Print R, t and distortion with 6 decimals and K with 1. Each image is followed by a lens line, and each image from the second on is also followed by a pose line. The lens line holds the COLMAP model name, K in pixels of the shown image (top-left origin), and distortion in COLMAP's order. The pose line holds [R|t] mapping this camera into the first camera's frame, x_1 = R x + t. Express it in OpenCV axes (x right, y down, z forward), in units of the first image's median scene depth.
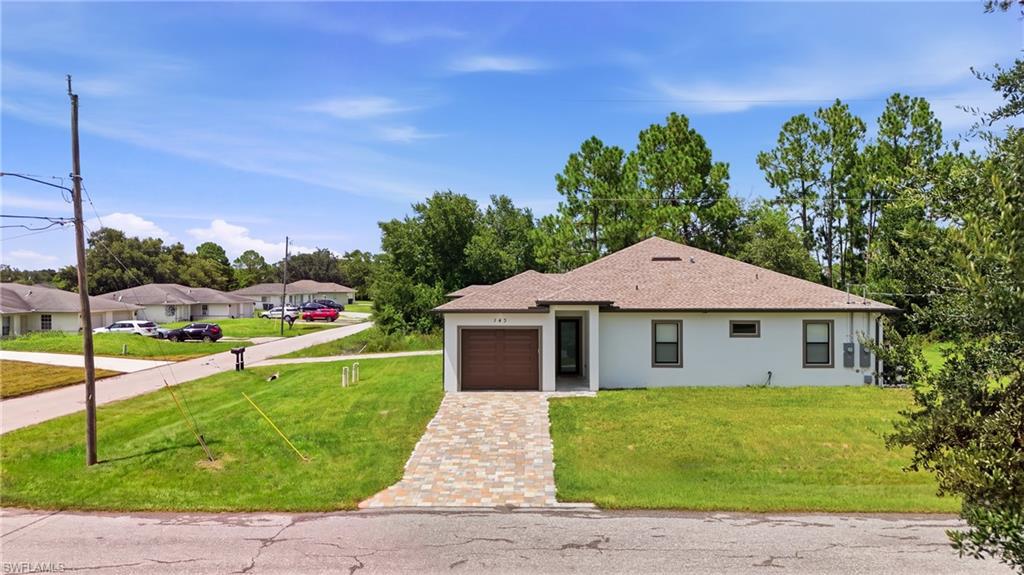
lens RADIAL K [[759.3, 0, 508.3], [0, 759.3, 287.6], [0, 0, 1]] dist [0.061359, -0.049059]
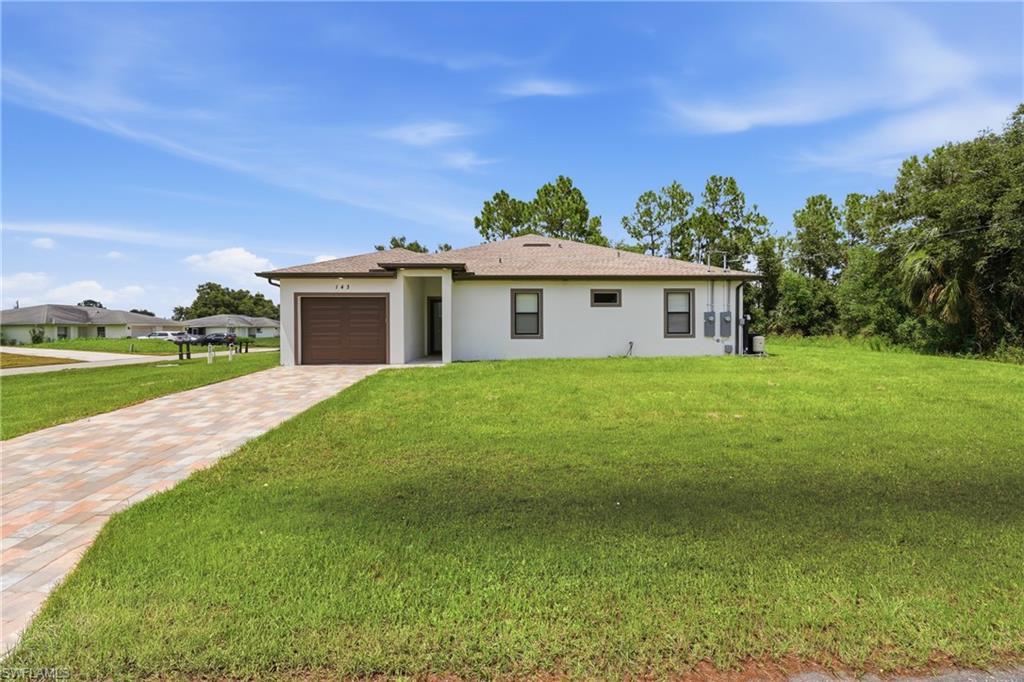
lens RADIAL K [[424.0, 0, 510.4], [0, 424.0, 331.1], [0, 0, 1]] dist [0.001618, -0.001036]
pose [[0.998519, -0.002896, 0.054334, 0.159215], [0.002874, 0.999996, 0.000470, 0.095199], [-0.054336, -0.000313, 0.998523, 0.469697]]
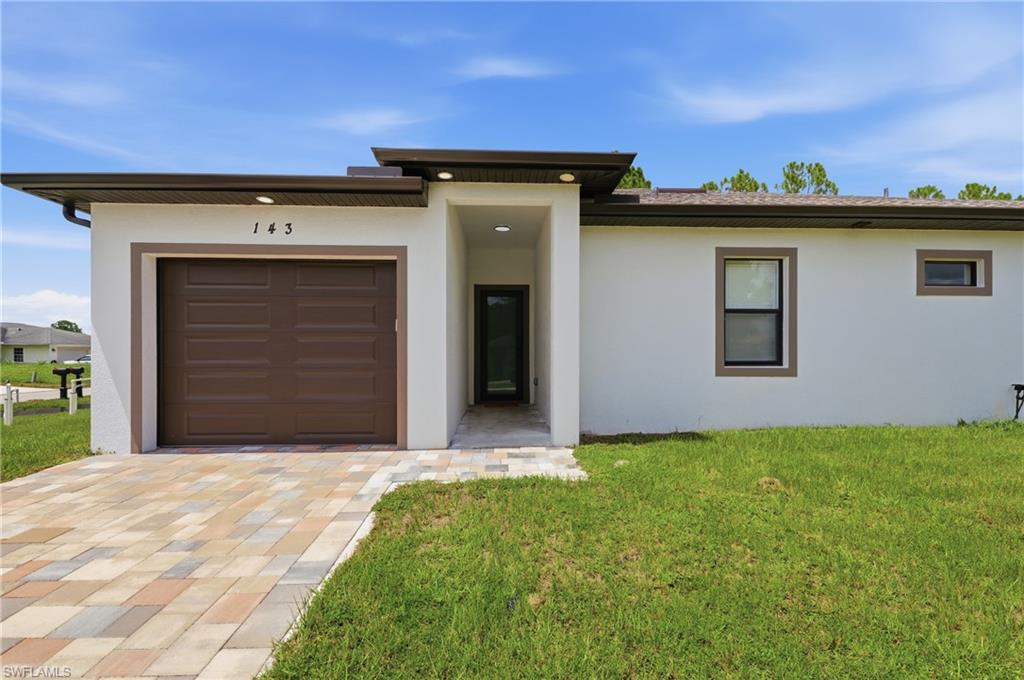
lens RADIAL K [[424.0, 0, 507.4], [0, 424.0, 356.2], [0, 0, 1]] dist [0.001618, -0.001036]
pose [[0.998065, 0.000612, 0.062172, 0.074069], [-0.000747, 0.999997, 0.002157, 0.095017], [-0.062171, -0.002199, 0.998063, 0.802028]]
